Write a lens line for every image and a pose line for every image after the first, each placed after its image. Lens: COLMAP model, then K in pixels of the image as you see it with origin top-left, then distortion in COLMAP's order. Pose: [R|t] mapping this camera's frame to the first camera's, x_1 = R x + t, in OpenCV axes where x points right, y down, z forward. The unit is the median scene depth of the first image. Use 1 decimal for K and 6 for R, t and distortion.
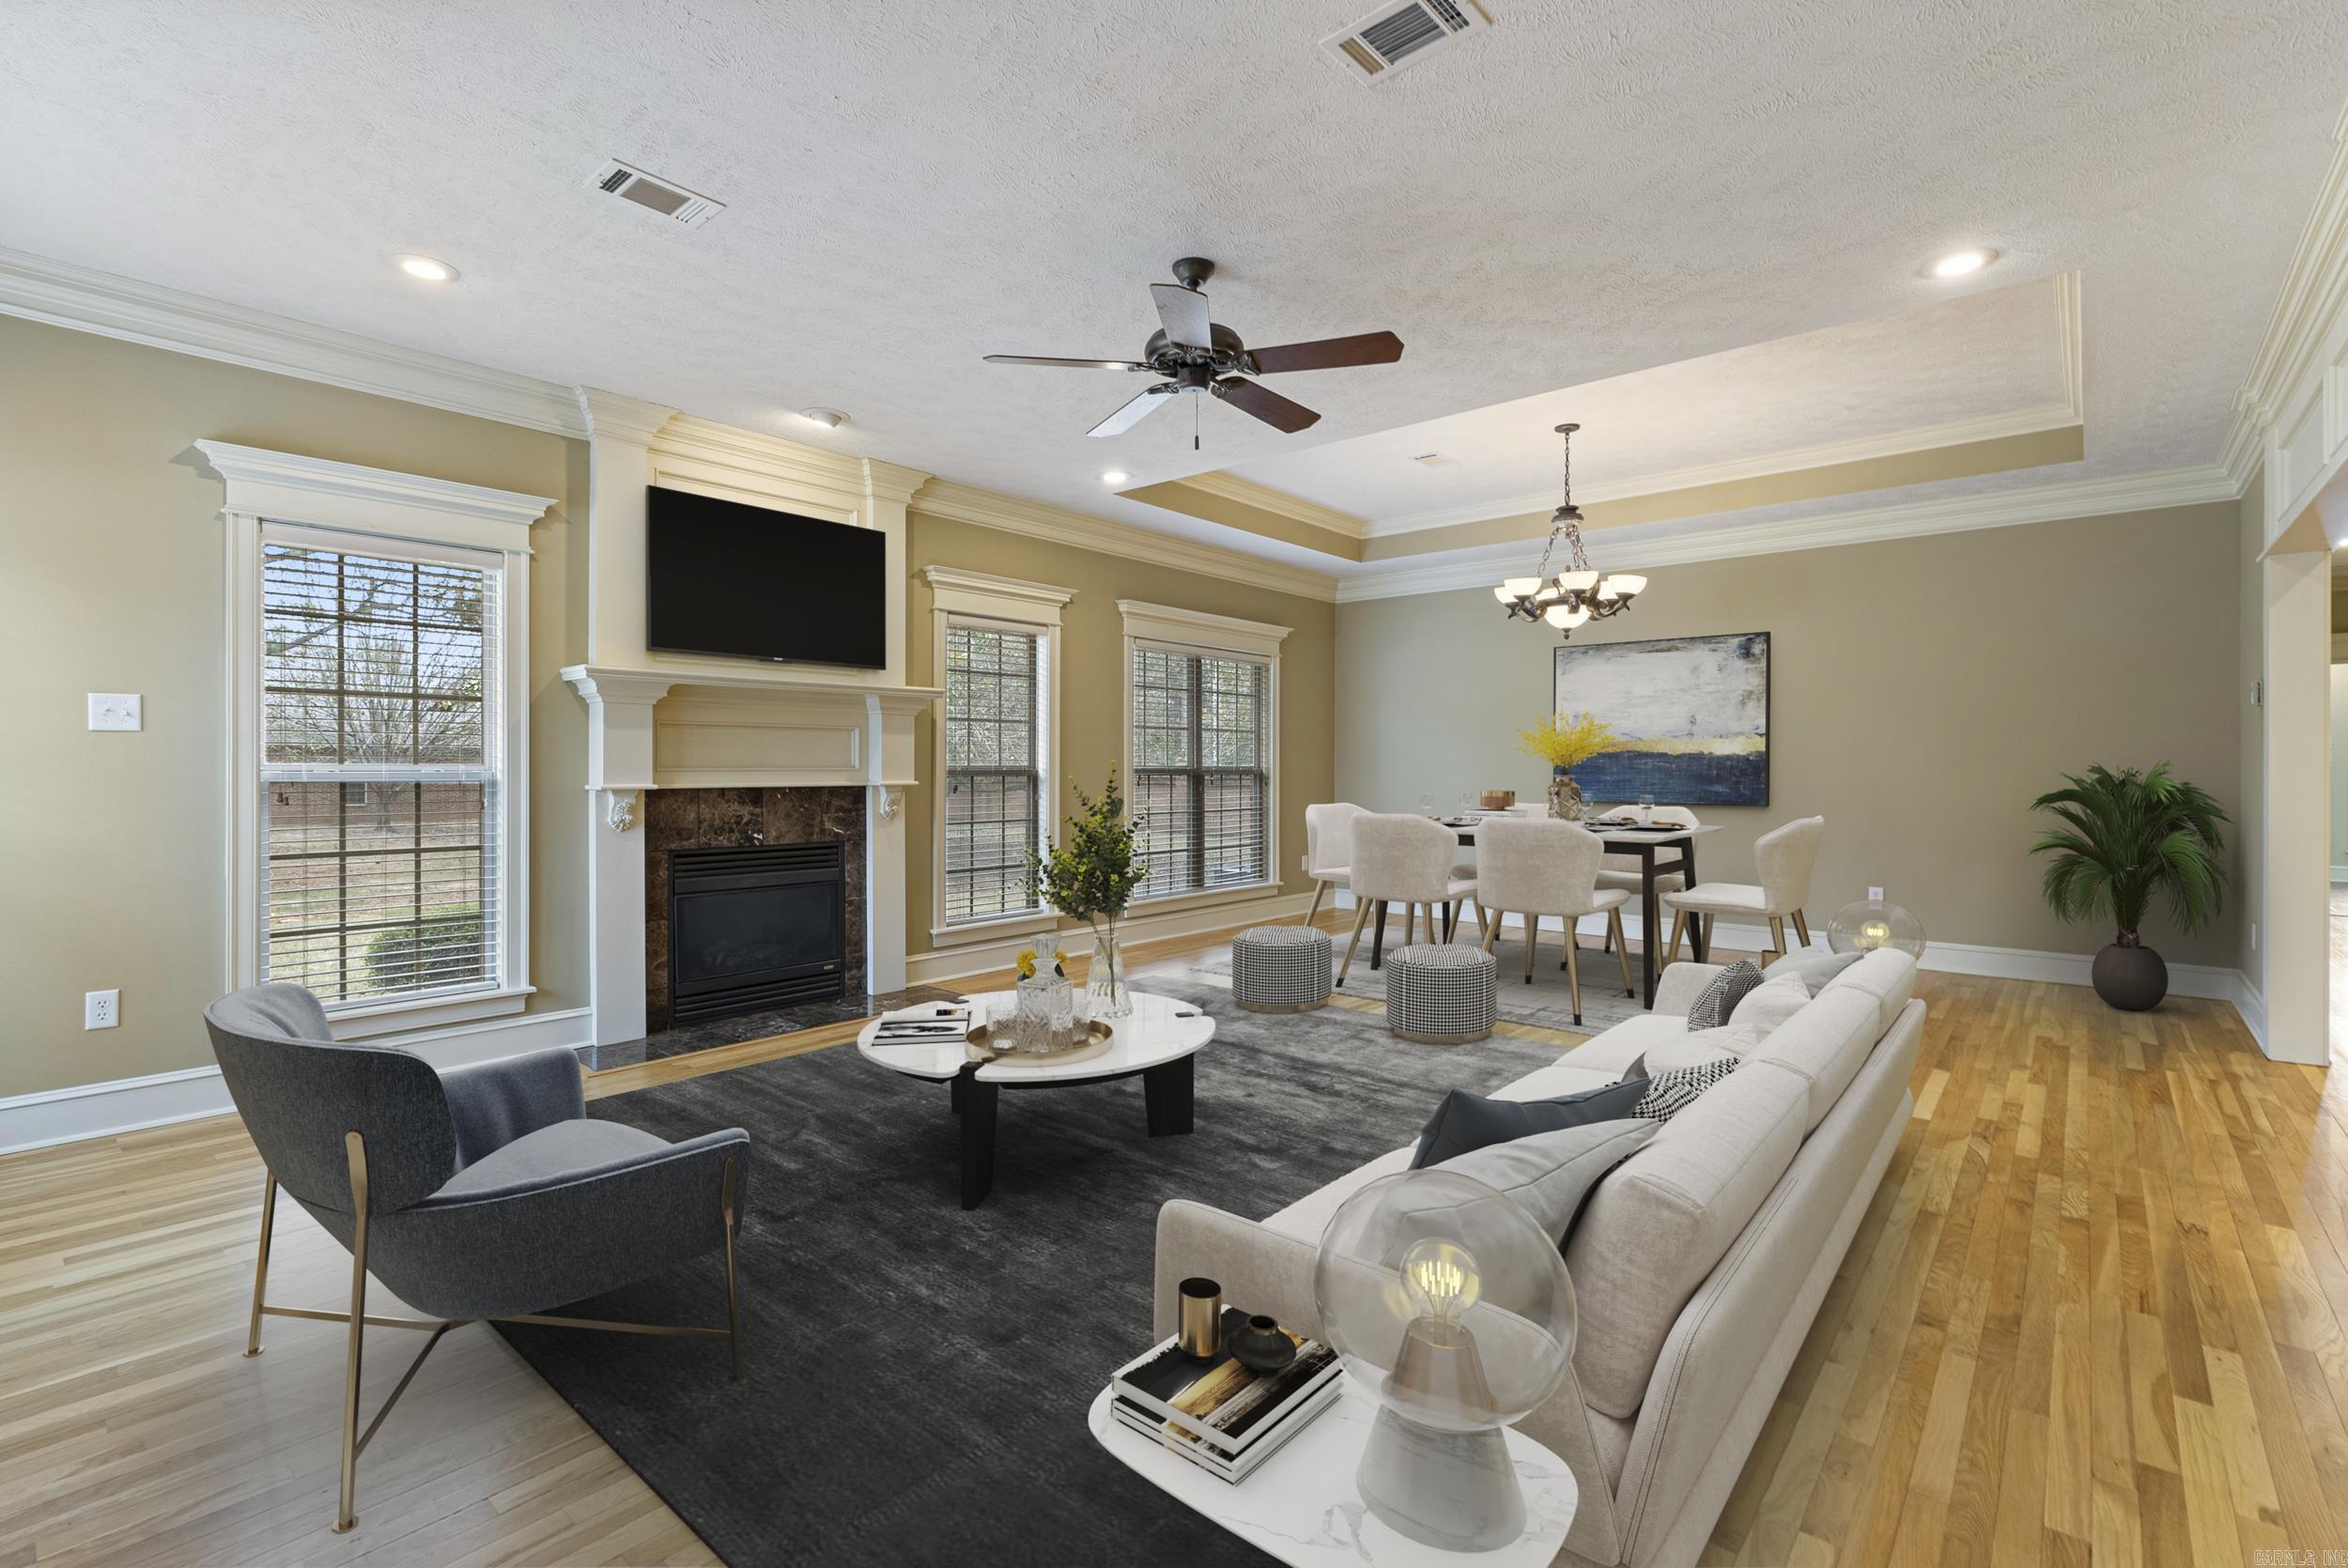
lens RADIAL K [[1041.0, 0, 1178.3], [0, 1041.0, 770.4], [0, 0, 1]] dist [-0.007980, 0.001157]
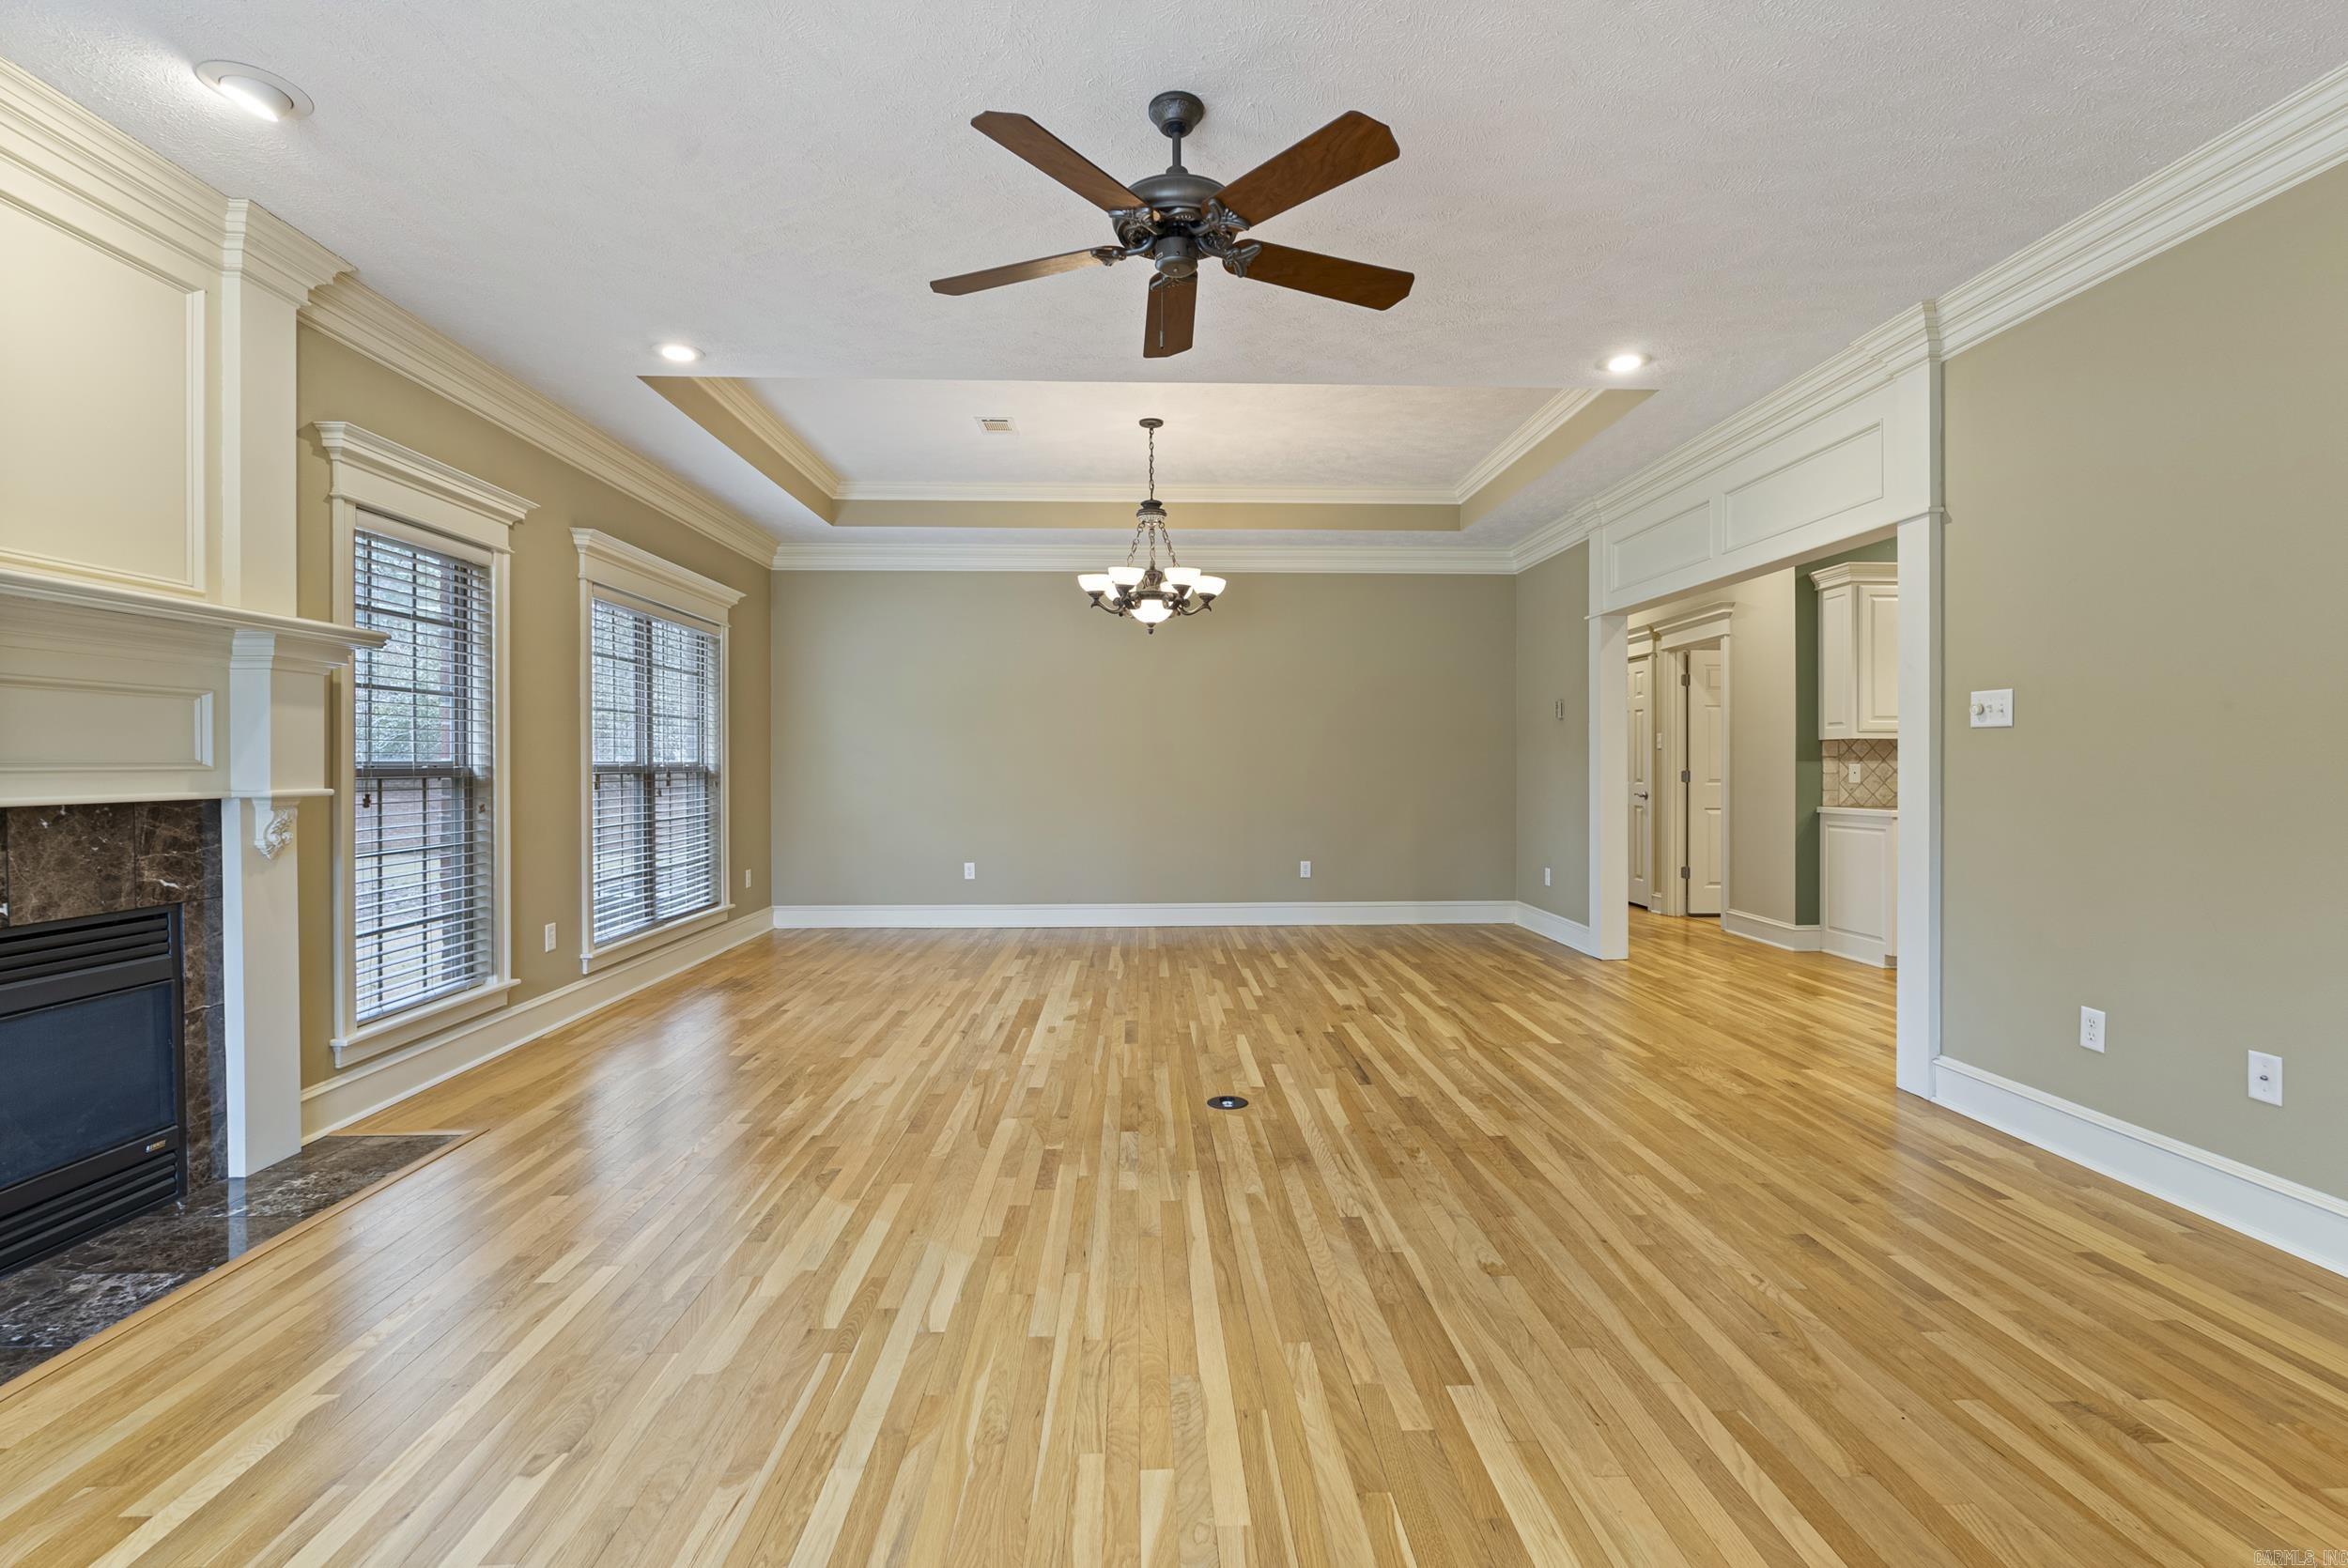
lens RADIAL K [[1041.0, 0, 1173.9], [0, 1041.0, 769.2], [0, 0, 1]] dist [-0.007980, 0.001157]
pose [[0.734383, -0.006331, 0.678706, -0.300051], [0.005063, 0.999980, 0.003850, -0.000153], [-0.678716, 0.000609, 0.734400, 0.258787]]
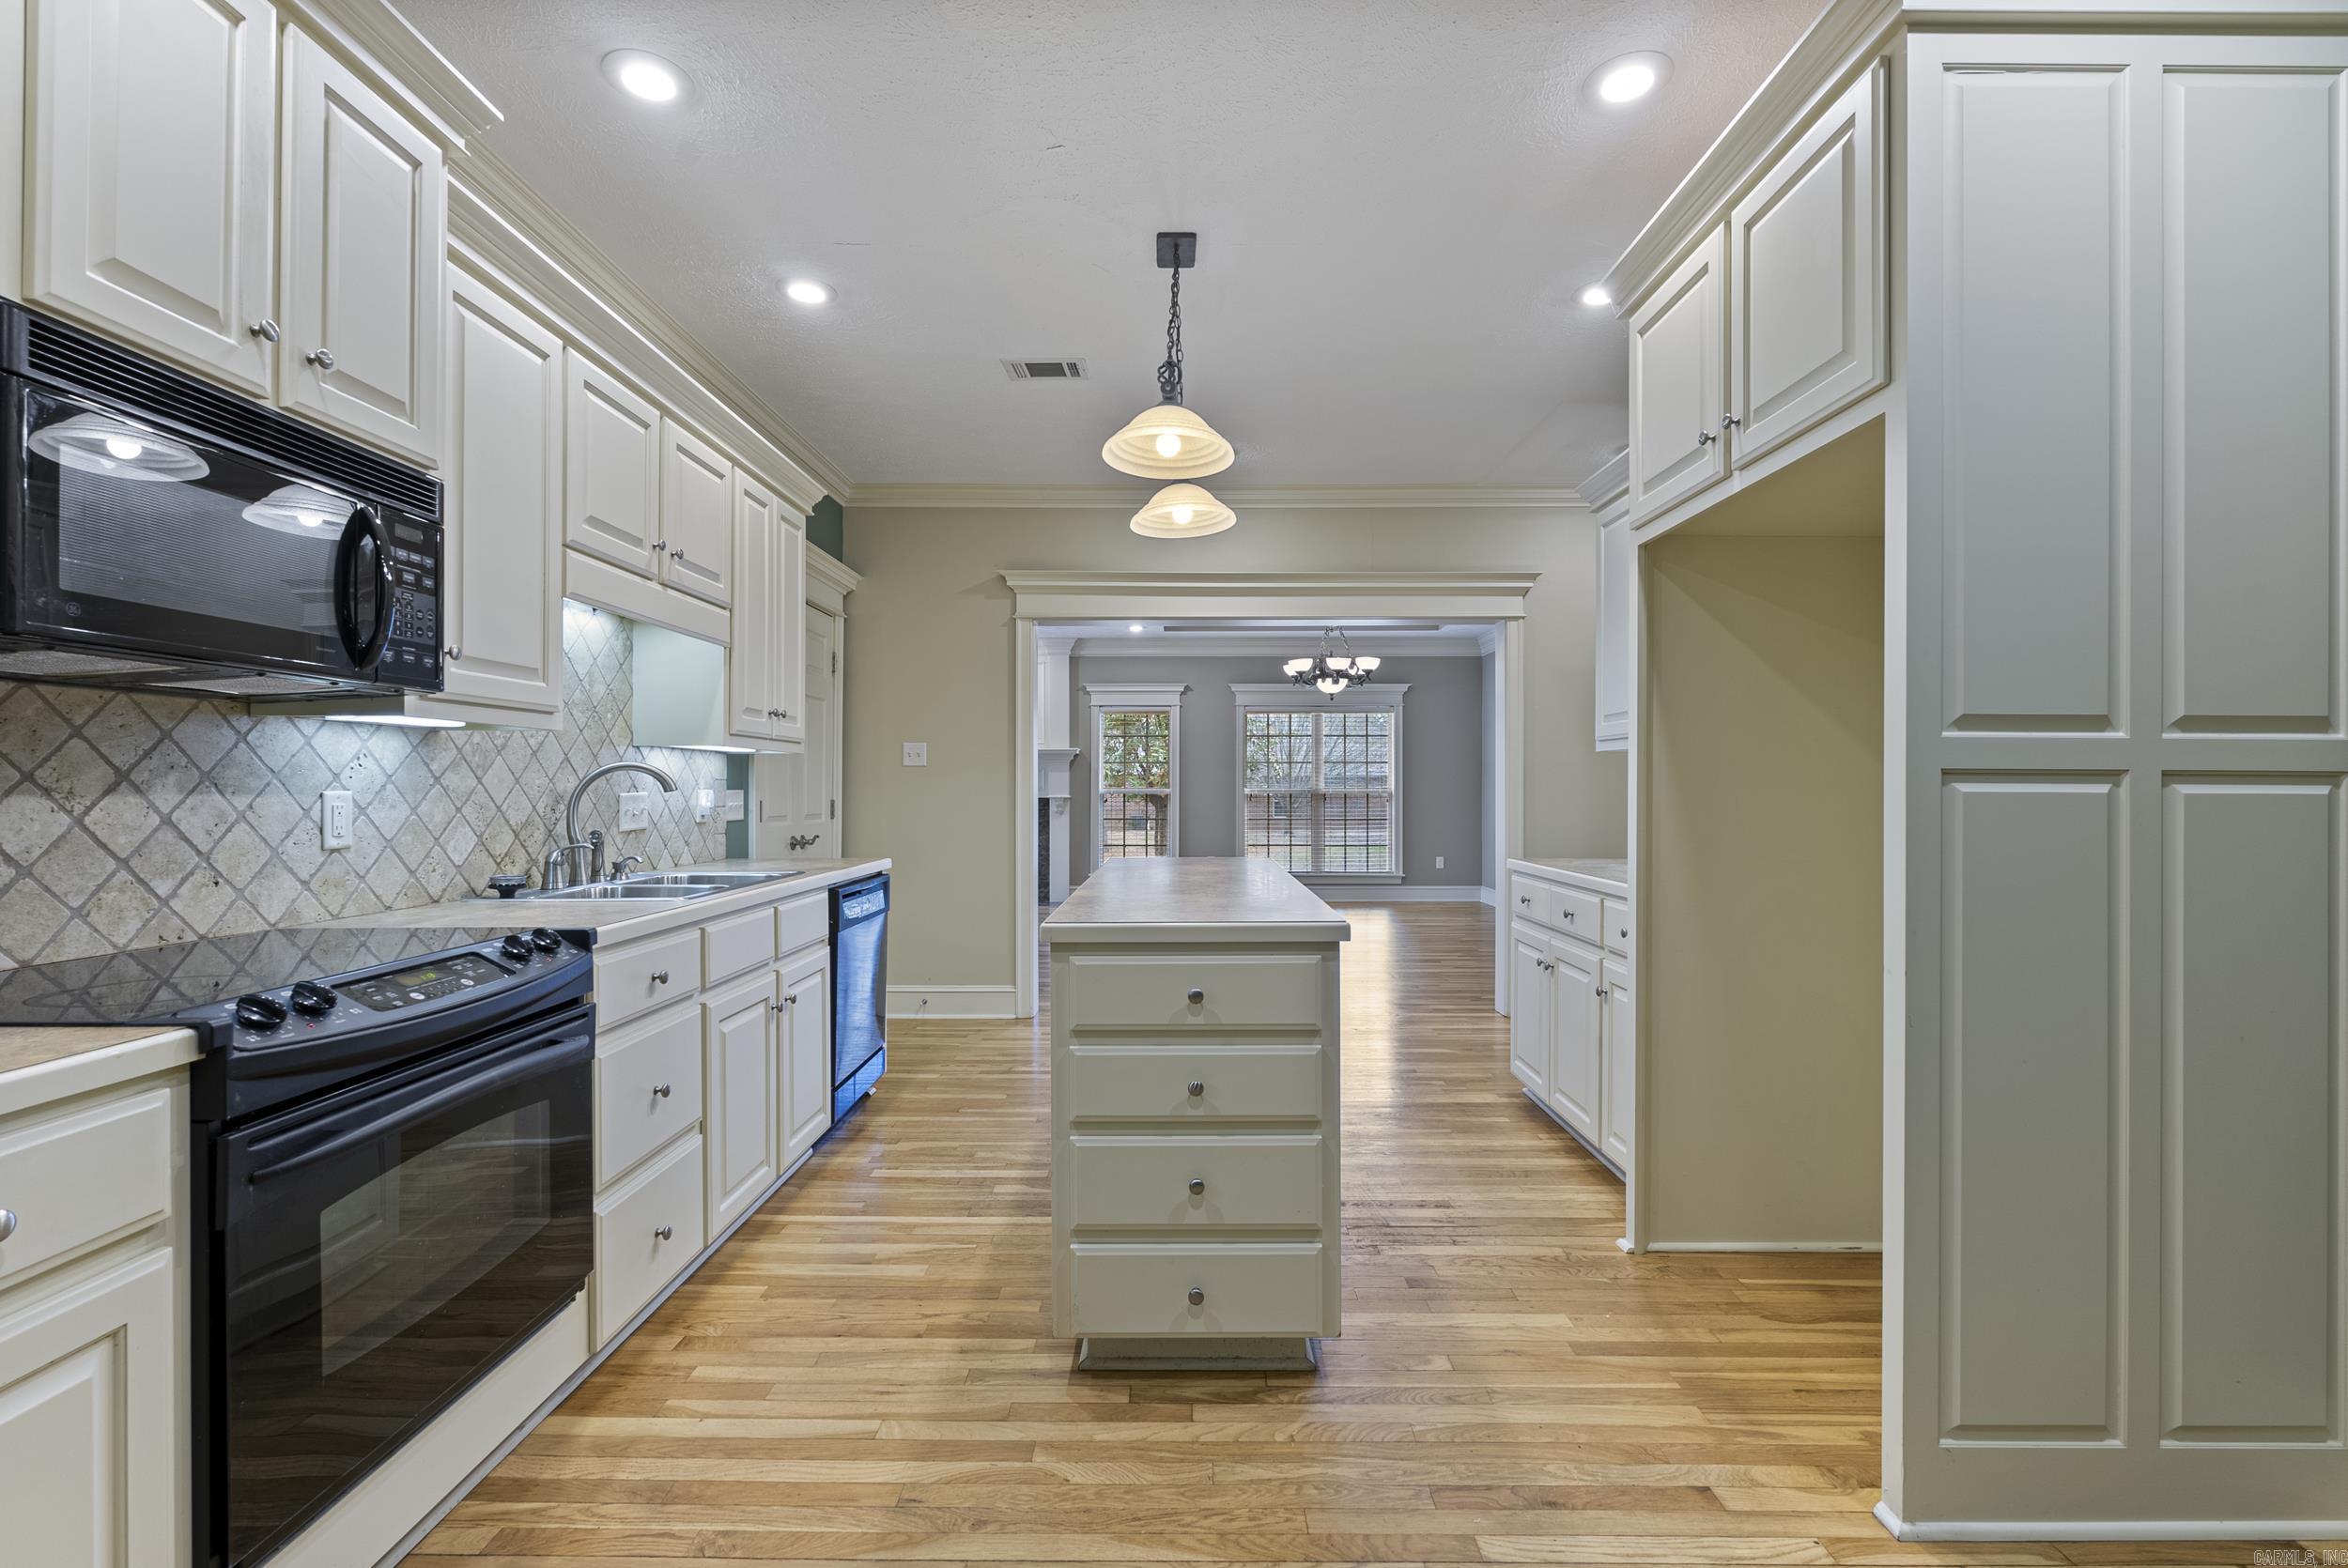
lens RADIAL K [[1041.0, 0, 1177.1], [0, 1041.0, 783.1], [0, 0, 1]] dist [-0.007980, 0.001157]
pose [[0.649466, -0.004237, -0.760379, 1.390446], [-0.004077, 0.999951, -0.009054, 0.003549], [0.760380, 0.008980, 0.649417, -0.124656]]
